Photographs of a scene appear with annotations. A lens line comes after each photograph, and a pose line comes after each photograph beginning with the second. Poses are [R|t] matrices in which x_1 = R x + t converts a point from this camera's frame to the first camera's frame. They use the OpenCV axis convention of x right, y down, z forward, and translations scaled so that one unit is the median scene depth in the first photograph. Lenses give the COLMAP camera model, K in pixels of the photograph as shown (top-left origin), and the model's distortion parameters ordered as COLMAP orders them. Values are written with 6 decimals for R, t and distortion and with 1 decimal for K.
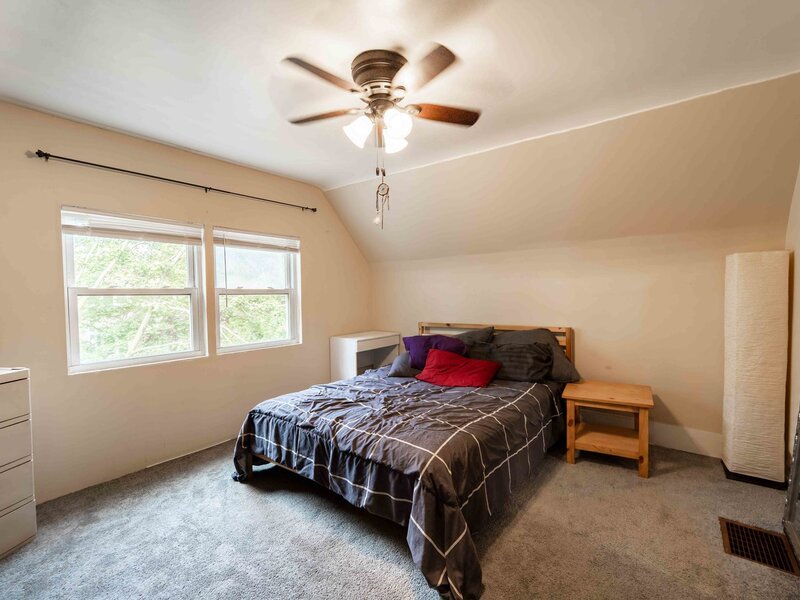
lens RADIAL K [[370.0, 0, 397.7], [0, 370.0, 287.2], [0, 0, 1]] dist [0.003730, 0.000098]
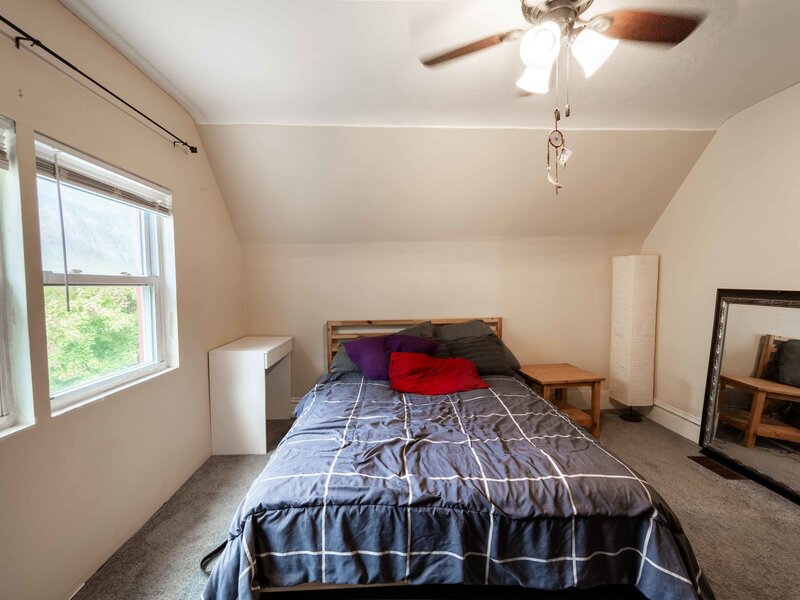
lens RADIAL K [[370.0, 0, 397.7], [0, 370.0, 287.2], [0, 0, 1]] dist [0.003730, 0.000098]
pose [[0.774407, 0.000402, 0.632688, -0.574481], [-0.011569, 0.999842, 0.013525, 0.015132], [-0.632582, -0.017794, 0.774289, 0.487769]]
